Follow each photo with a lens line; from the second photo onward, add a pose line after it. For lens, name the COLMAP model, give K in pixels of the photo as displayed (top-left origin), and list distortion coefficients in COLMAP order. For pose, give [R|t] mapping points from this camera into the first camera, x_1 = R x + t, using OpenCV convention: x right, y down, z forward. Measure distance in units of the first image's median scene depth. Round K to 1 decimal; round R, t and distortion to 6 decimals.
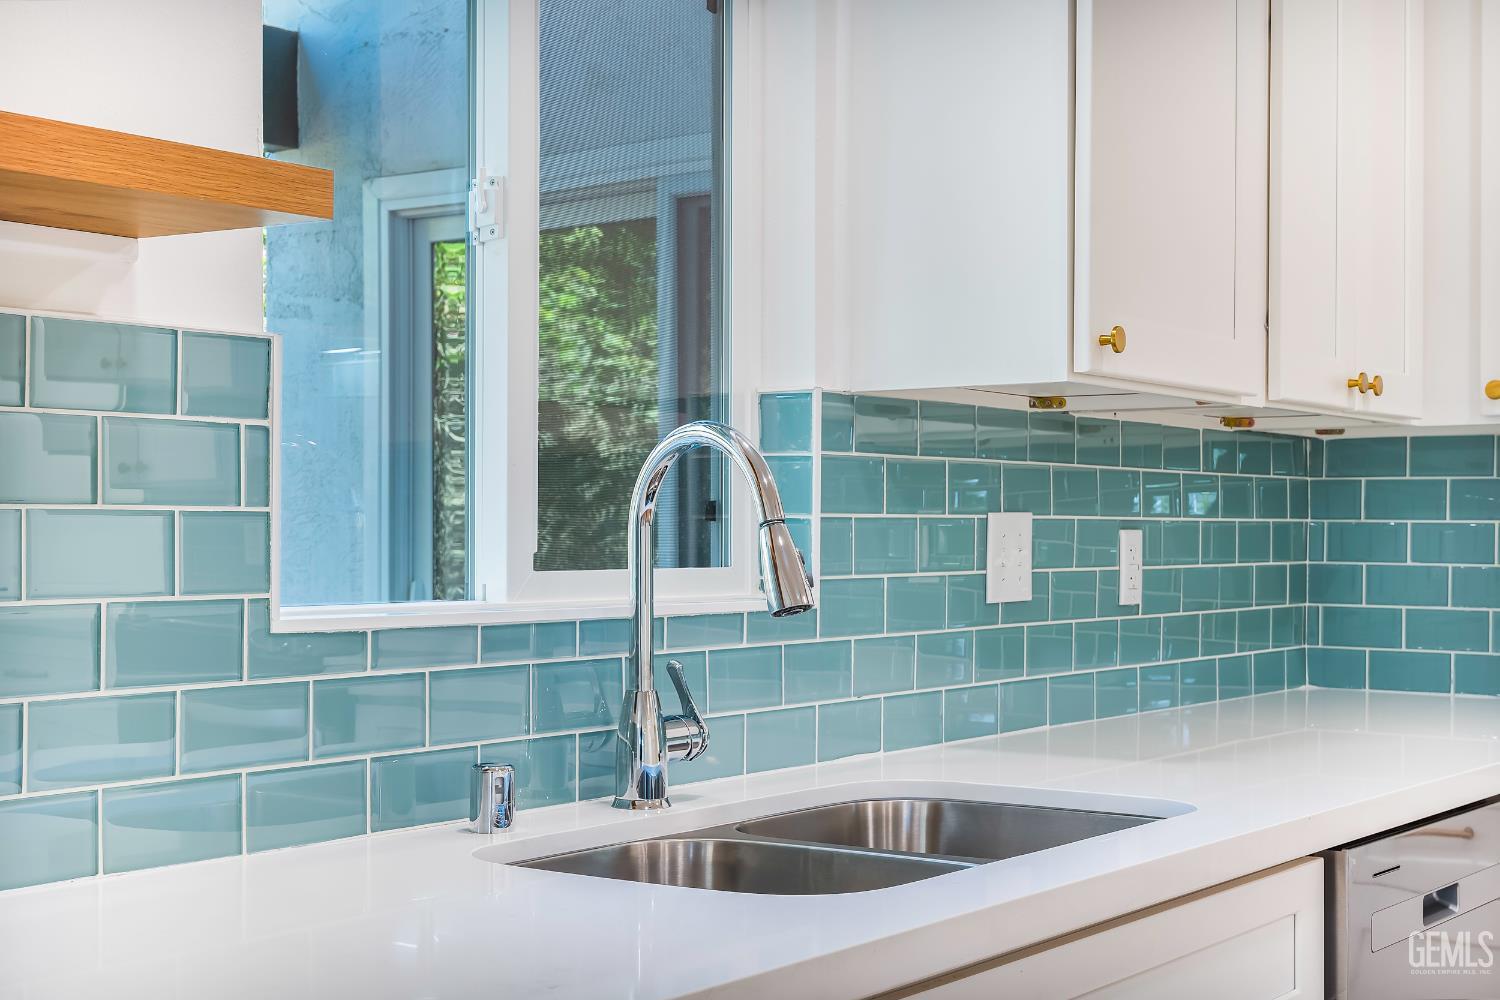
lens RADIAL K [[2197.5, 0, 741.8], [0, 2197.5, 505.9], [0, 0, 1]] dist [-0.023327, 0.000000]
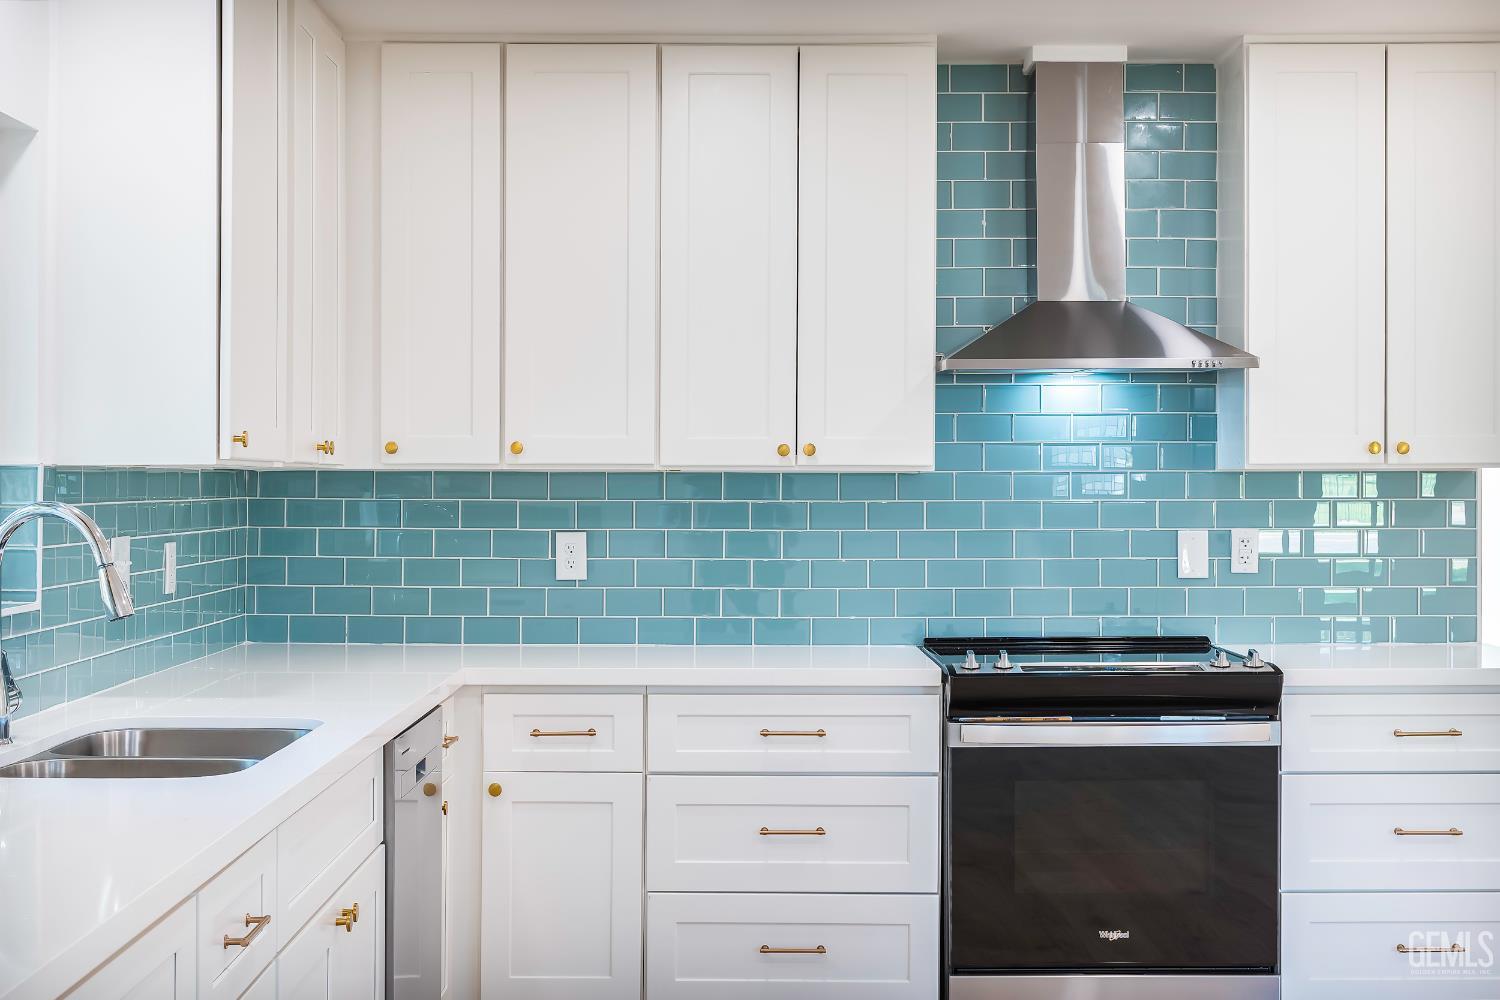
lens RADIAL K [[2049.3, 0, 739.7], [0, 2049.3, 503.2], [0, 0, 1]] dist [0.012150, 0.000000]
pose [[0.811301, -0.005292, 0.584604, -0.399904], [-0.008455, 0.999748, 0.020785, -0.059676], [-0.584567, -0.021806, 0.811052, -0.423699]]
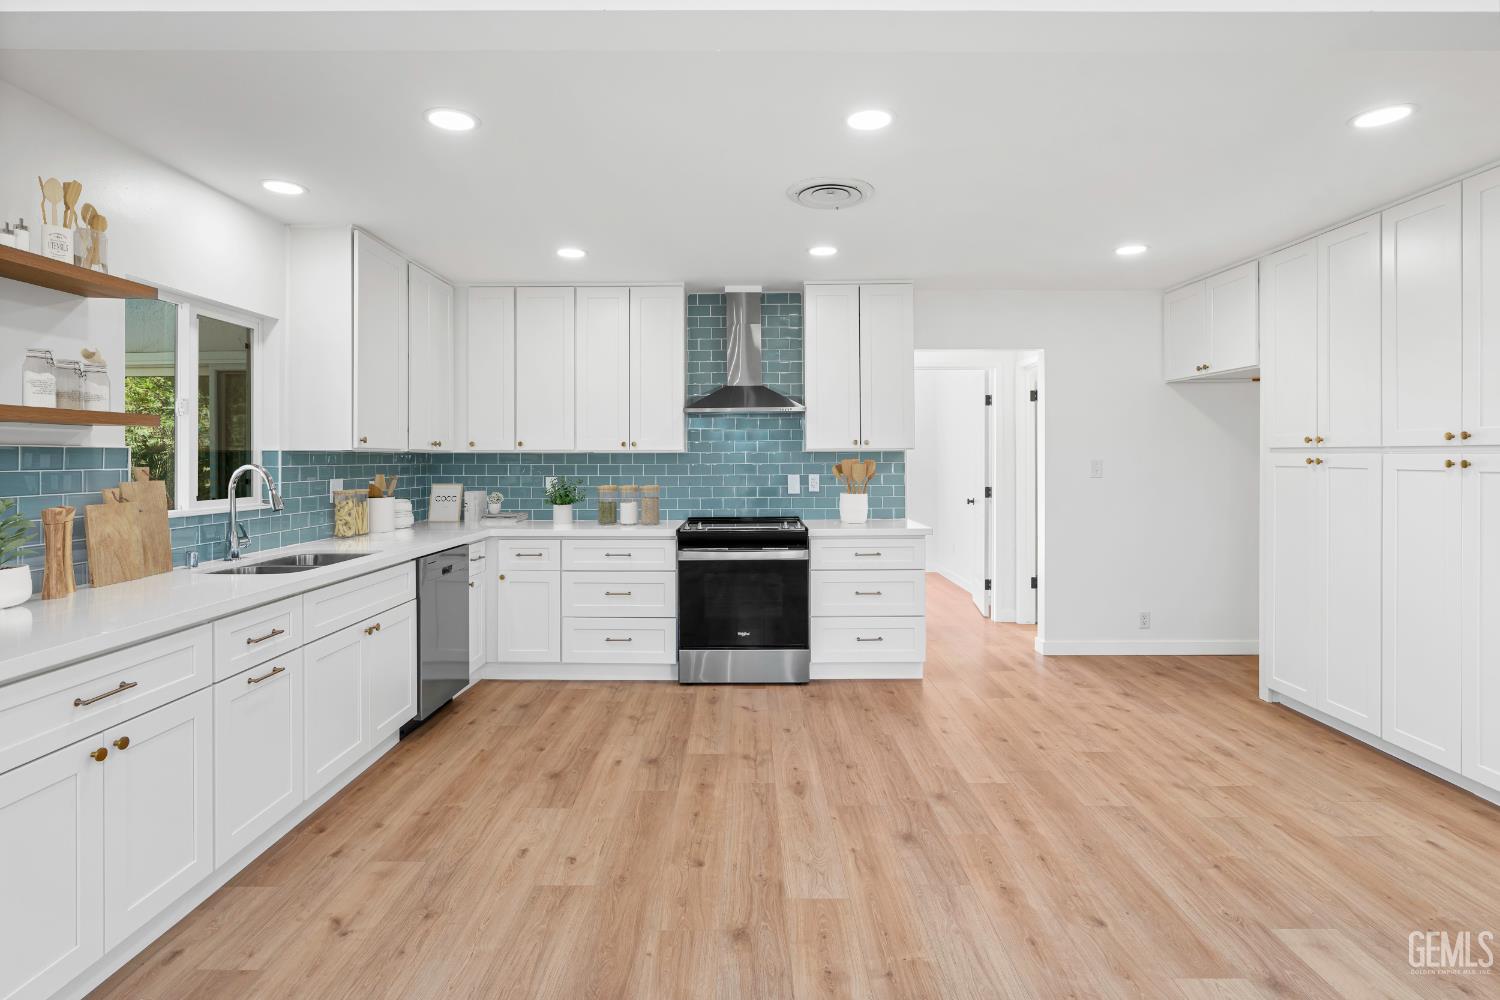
lens RADIAL K [[765.3, 0, 740.9], [0, 765.3, 462.4], [0, 0, 1]] dist [-0.006322, 0.000147]
pose [[0.821641, -0.004867, 0.569985, -0.064813], [-0.004569, 0.999875, 0.015124, -0.055406], [-0.569987, -0.015031, 0.821516, -0.558425]]
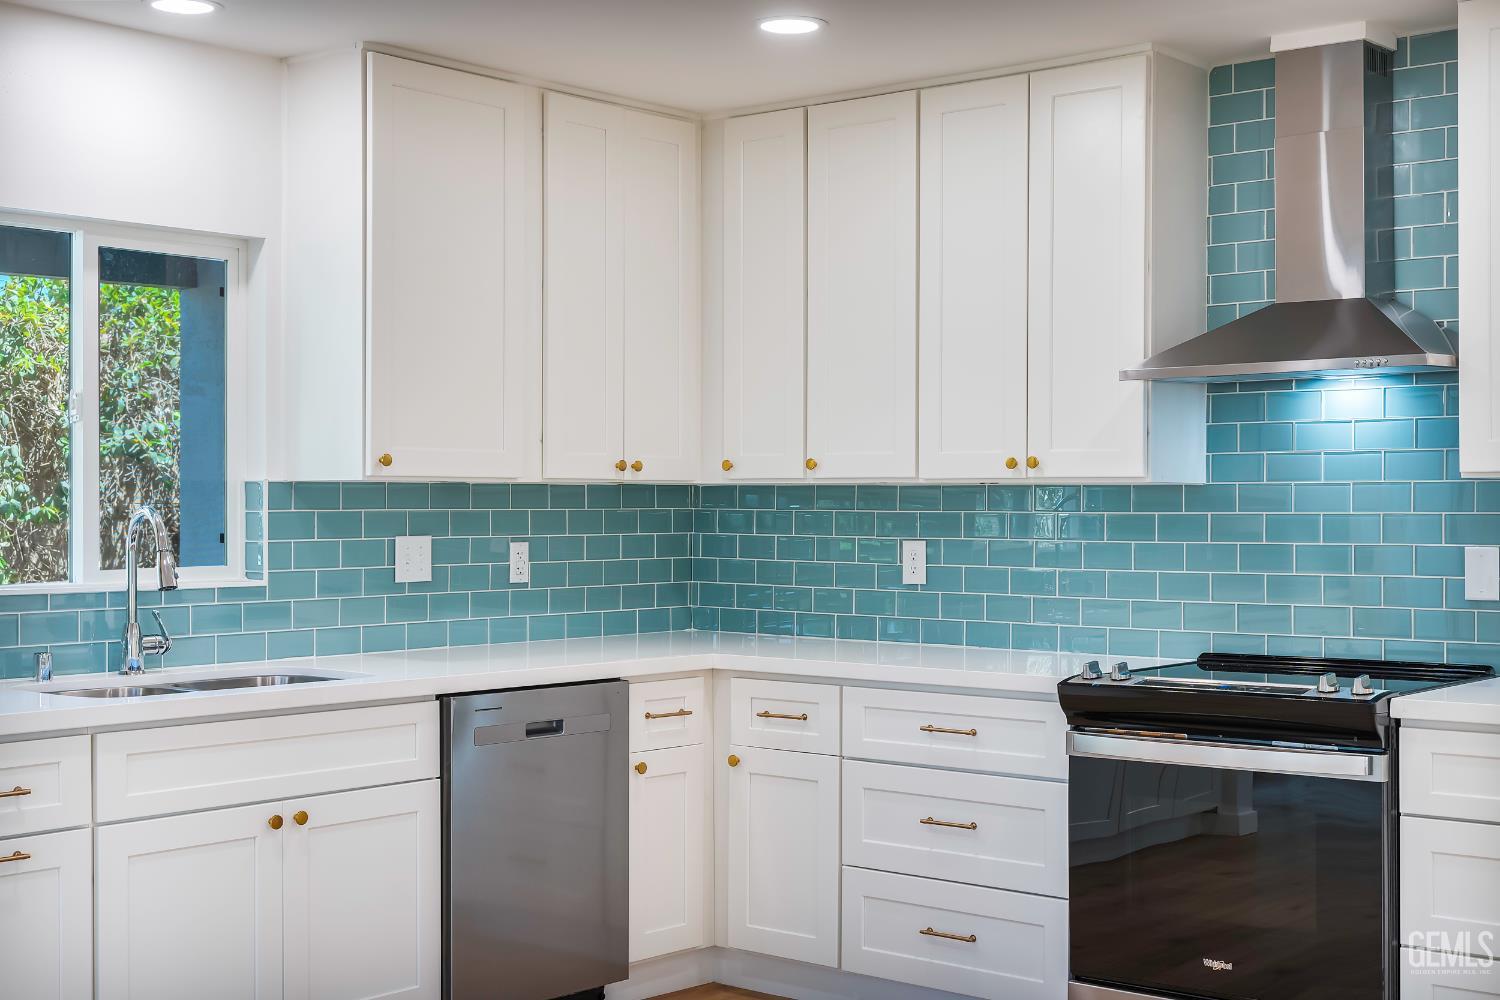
lens RADIAL K [[2049.3, 0, 762.9], [0, 2049.3, 526.4], [0, 0, 1]] dist [0.012150, 0.000000]
pose [[0.996849, 0.001481, -0.079305, 0.659164], [0.000555, 0.999671, 0.025649, -0.059500], [0.079317, -0.025612, 0.996520, -0.900560]]
